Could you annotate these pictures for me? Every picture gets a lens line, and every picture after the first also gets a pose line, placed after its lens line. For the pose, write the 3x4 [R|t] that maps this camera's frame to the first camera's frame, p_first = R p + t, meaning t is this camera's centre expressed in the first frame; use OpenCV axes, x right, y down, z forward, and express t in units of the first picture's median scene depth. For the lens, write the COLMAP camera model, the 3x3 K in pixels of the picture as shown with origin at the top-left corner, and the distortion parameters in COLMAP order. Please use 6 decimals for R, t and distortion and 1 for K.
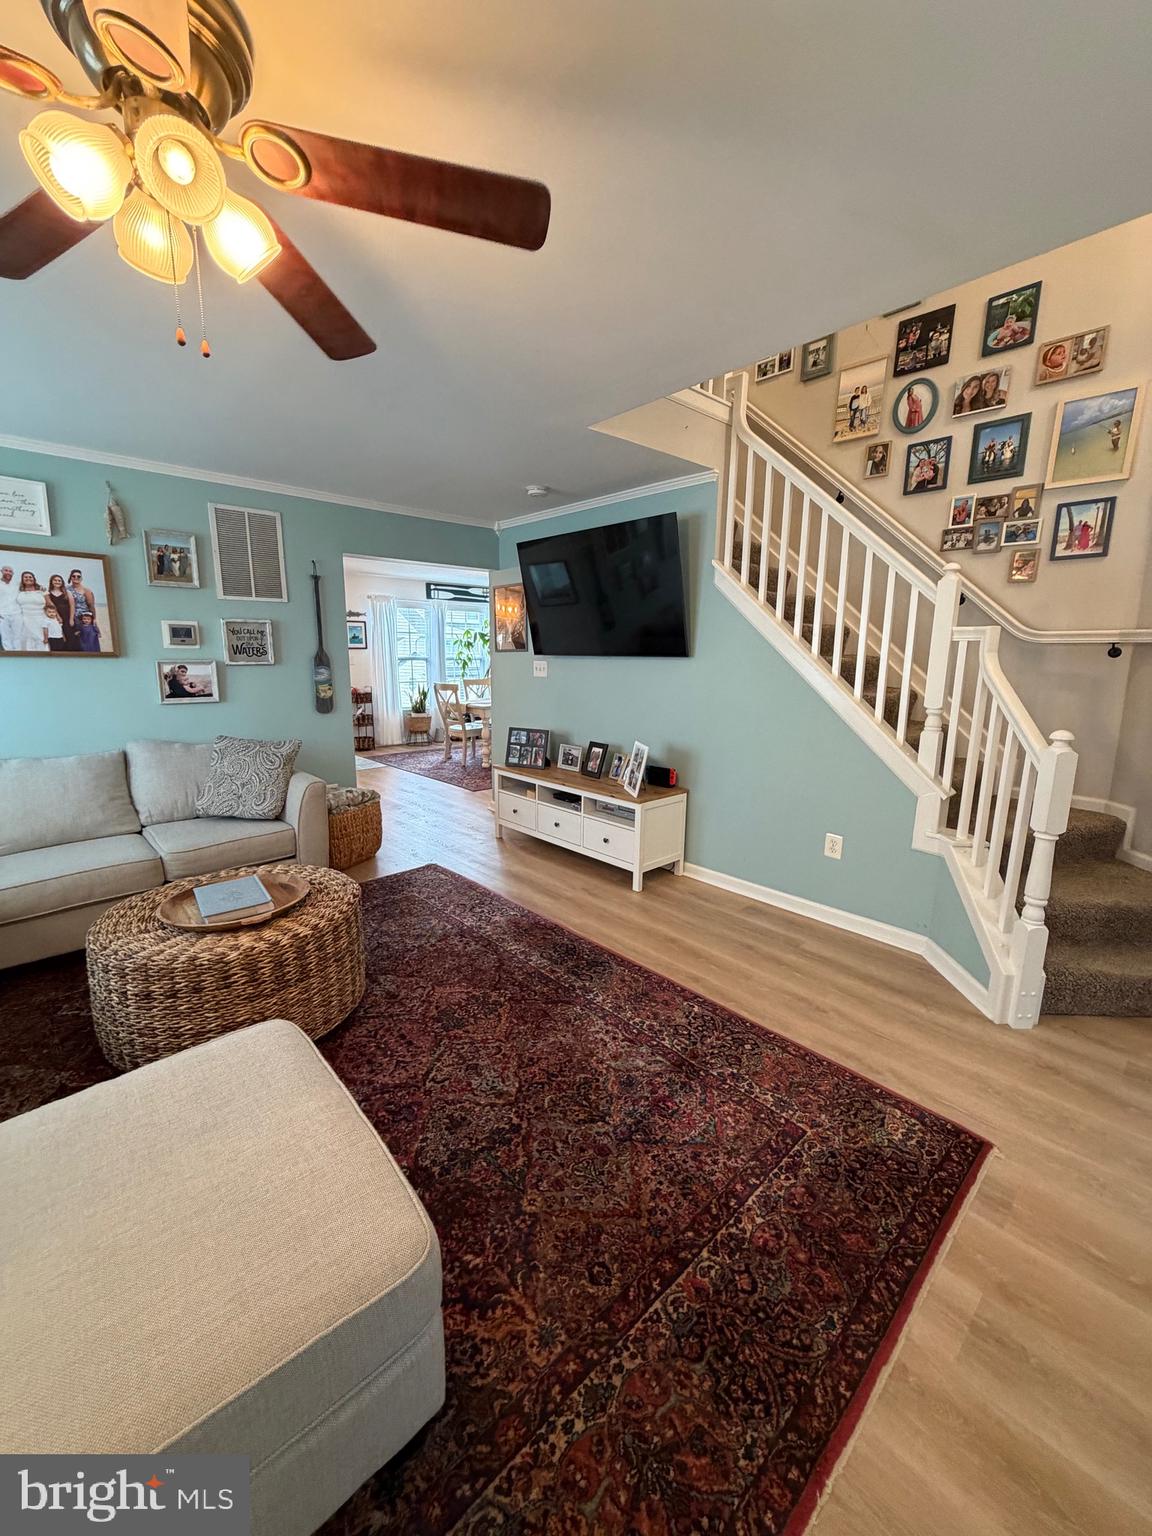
lens RADIAL K [[609.2, 0, 576.7], [0, 609.2, 763.3], [0, 0, 1]] dist [-0.000498, 0.000148]
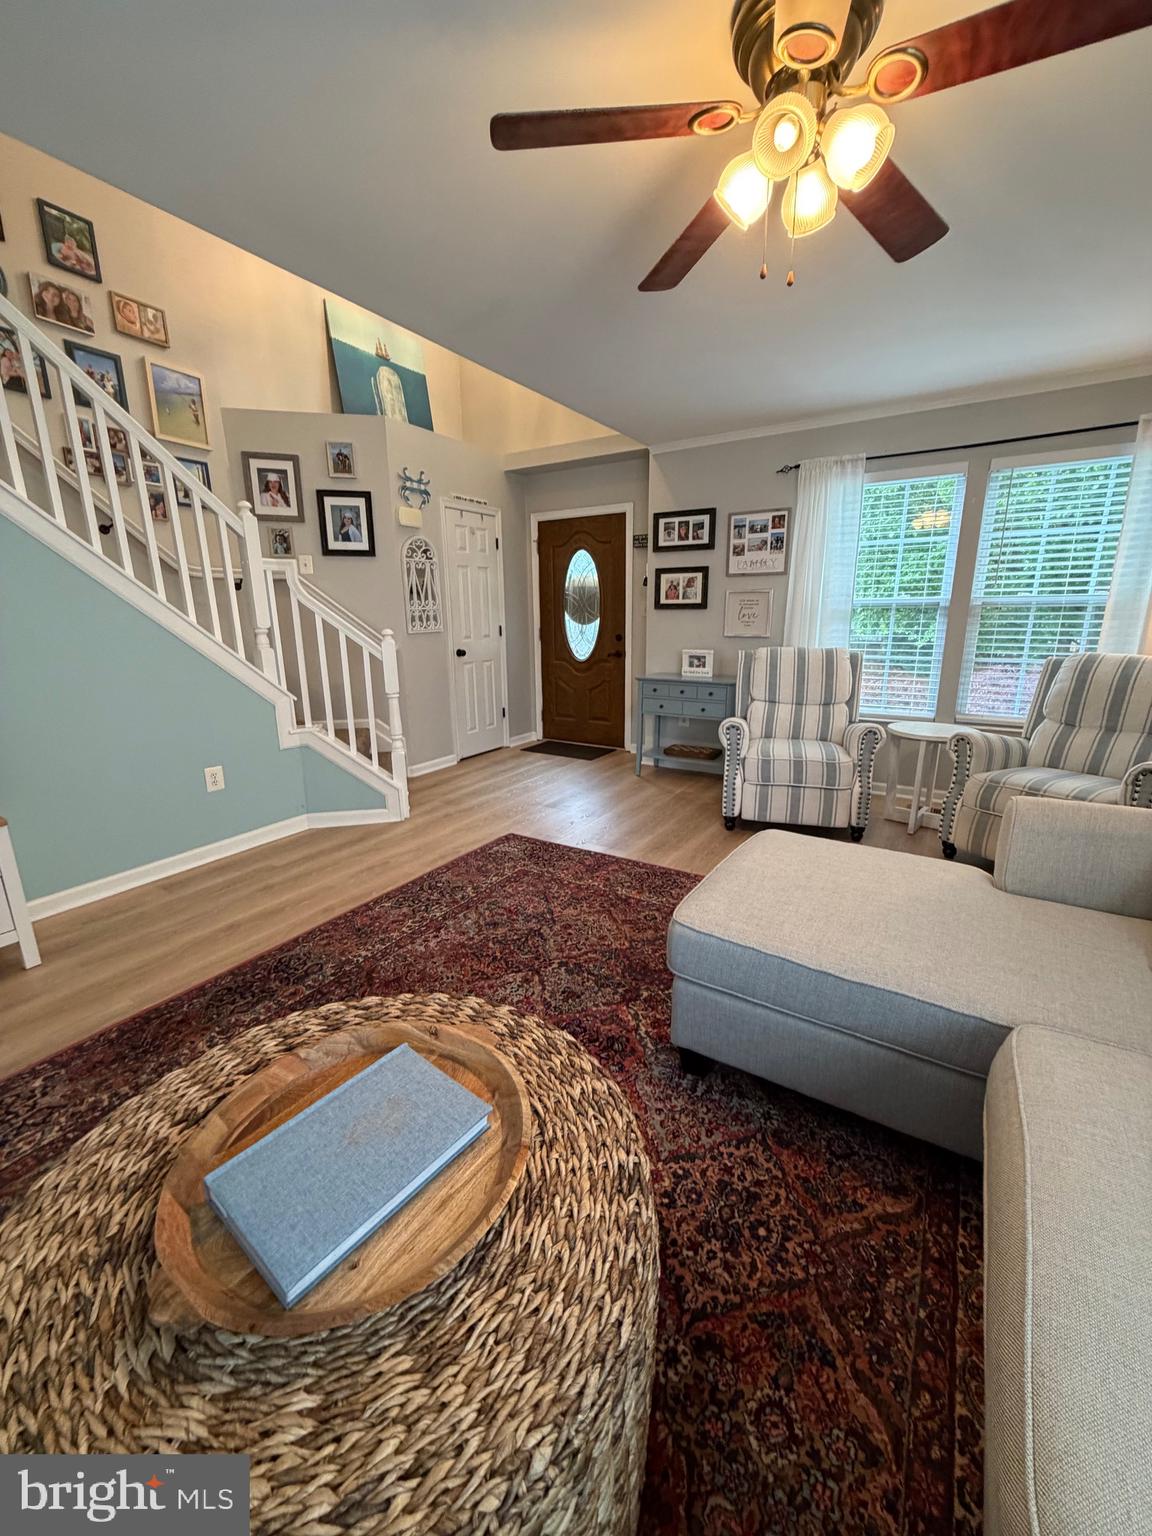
lens RADIAL K [[609.2, 0, 577.8], [0, 609.2, 762.4], [0, 0, 1]] dist [-0.000498, 0.000148]
pose [[-0.260280, -0.239997, 0.935230, -0.636493], [0.183076, 0.938777, 0.291859, -0.068002], [-0.948018, 0.247184, -0.200407, 0.622374]]
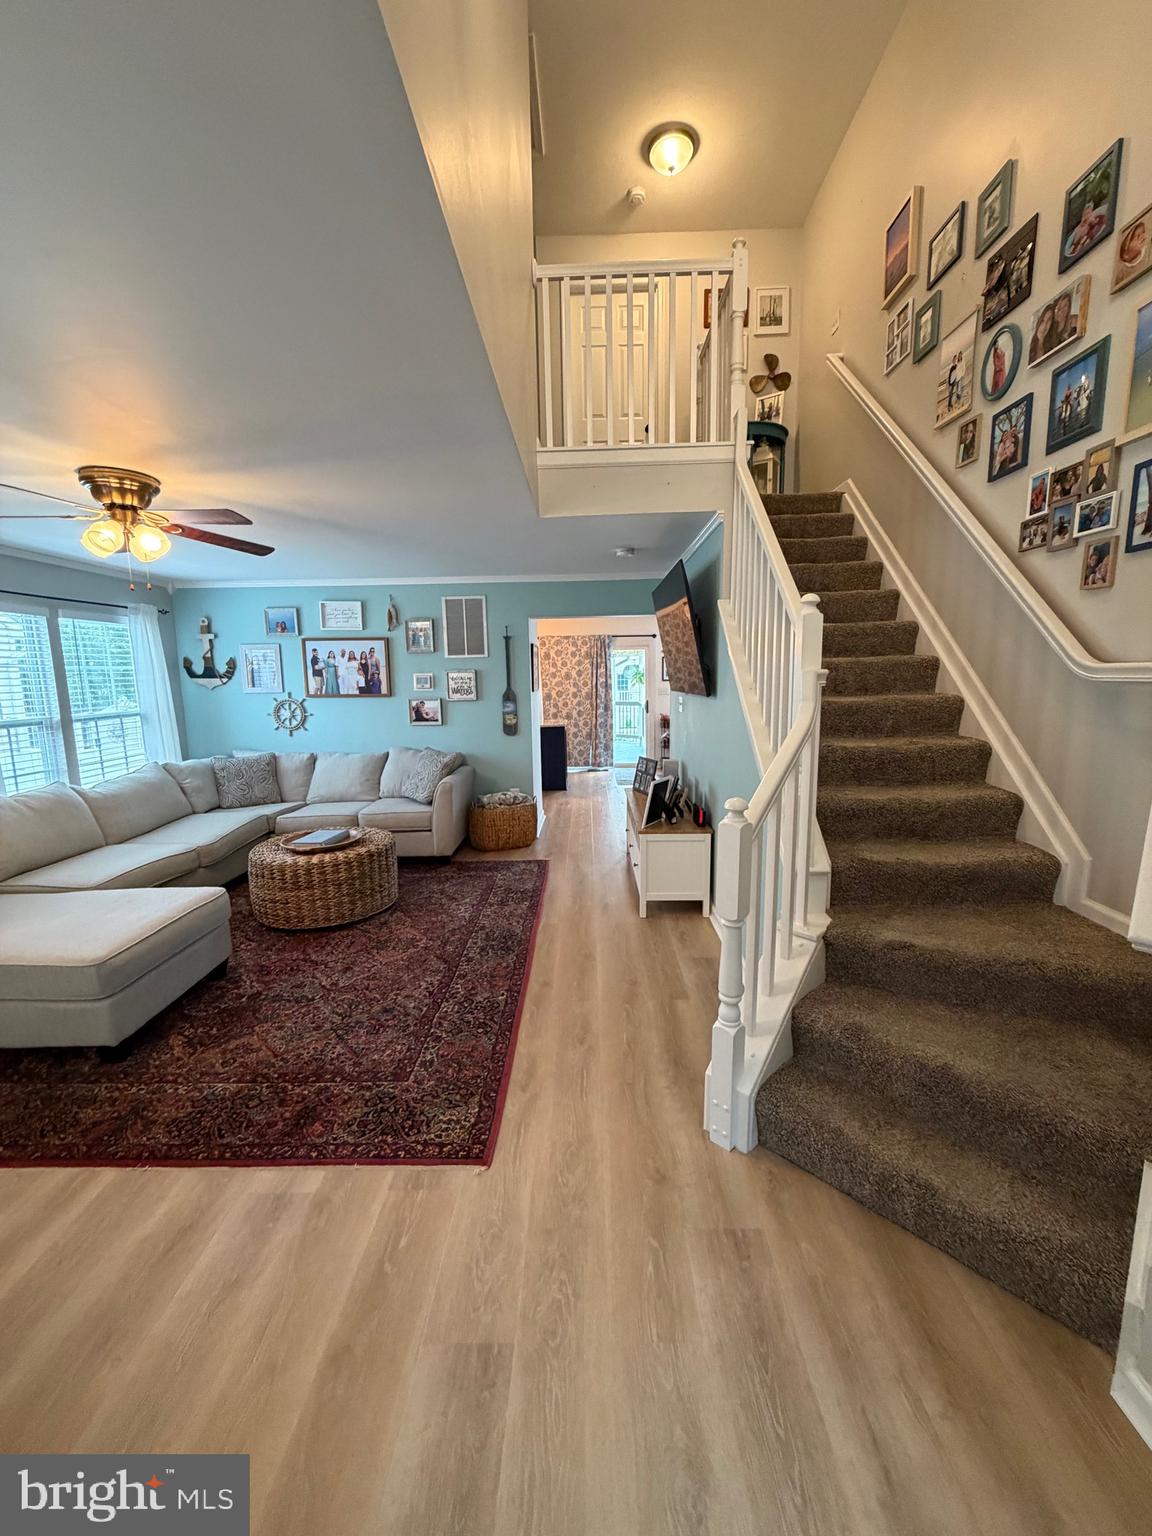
lens RADIAL K [[609.2, 0, 577.4], [0, 609.2, 762.4], [0, 0, 1]] dist [-0.000498, 0.000148]
pose [[0.721019, 0.077523, -0.688565, 0.815356], [-0.102568, 0.994715, 0.004588, -0.056756], [0.685282, 0.067316, 0.725160, 0.153885]]
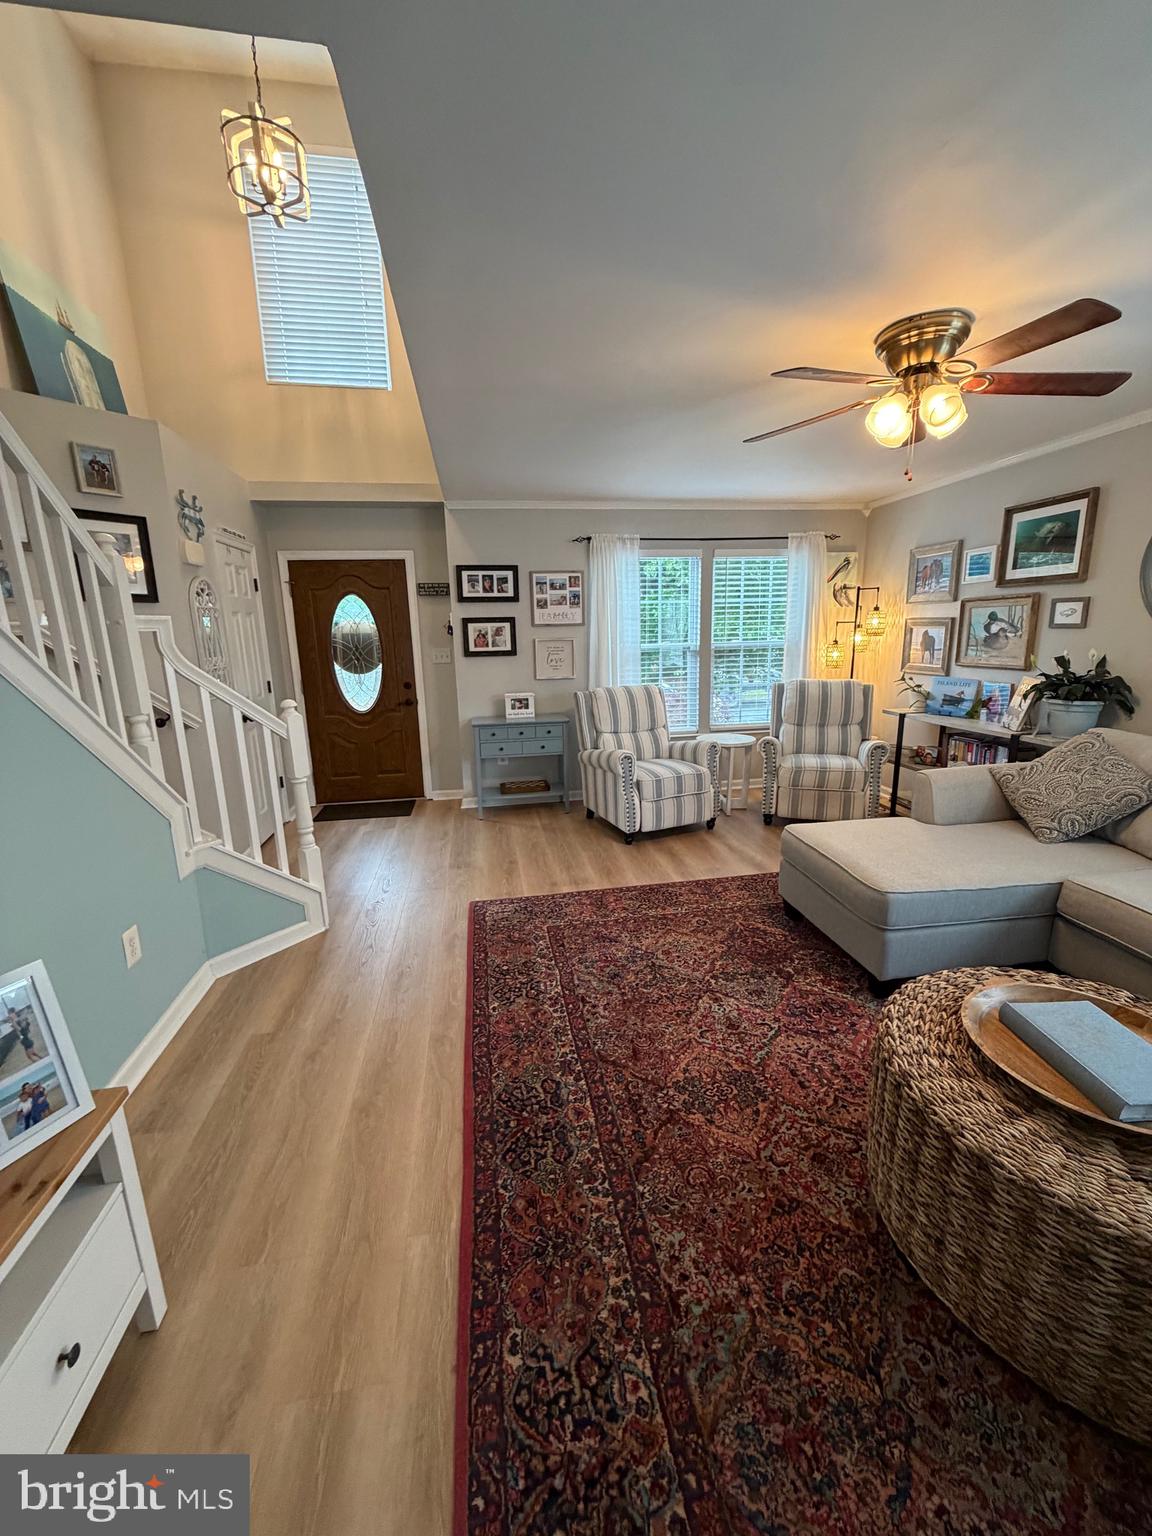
lens RADIAL K [[609.2, 0, 577.3], [0, 609.2, 761.7], [0, 0, 1]] dist [-0.000498, 0.000148]
pose [[-0.832596, -0.106804, 0.543486, -0.303774], [0.116703, 0.925377, 0.360636, -0.222387], [-0.541446, 0.363690, -0.758001, 1.143560]]
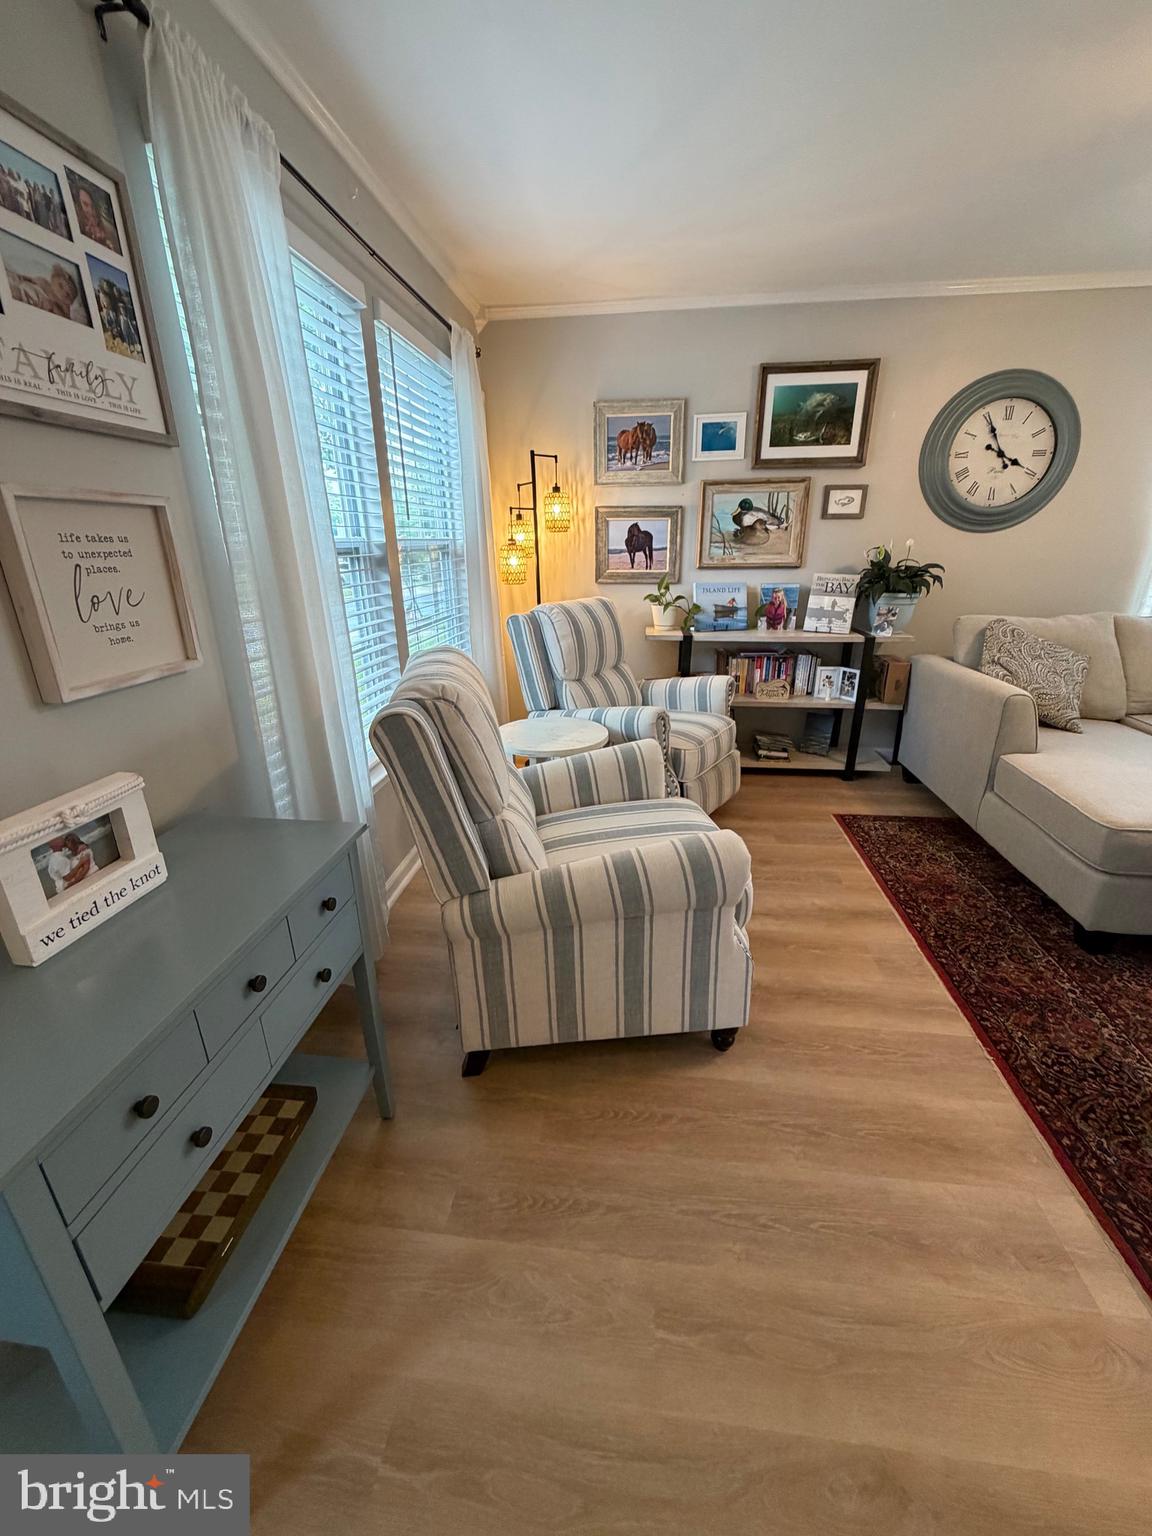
lens RADIAL K [[609.2, 0, 577.9], [0, 609.2, 762.9], [0, 0, 1]] dist [-0.000498, 0.000148]
pose [[-0.764492, 0.221179, -0.605501, 0.632461], [-0.113676, 0.878321, 0.464360, -0.016364], [0.634531, 0.423830, -0.646327, 0.328165]]
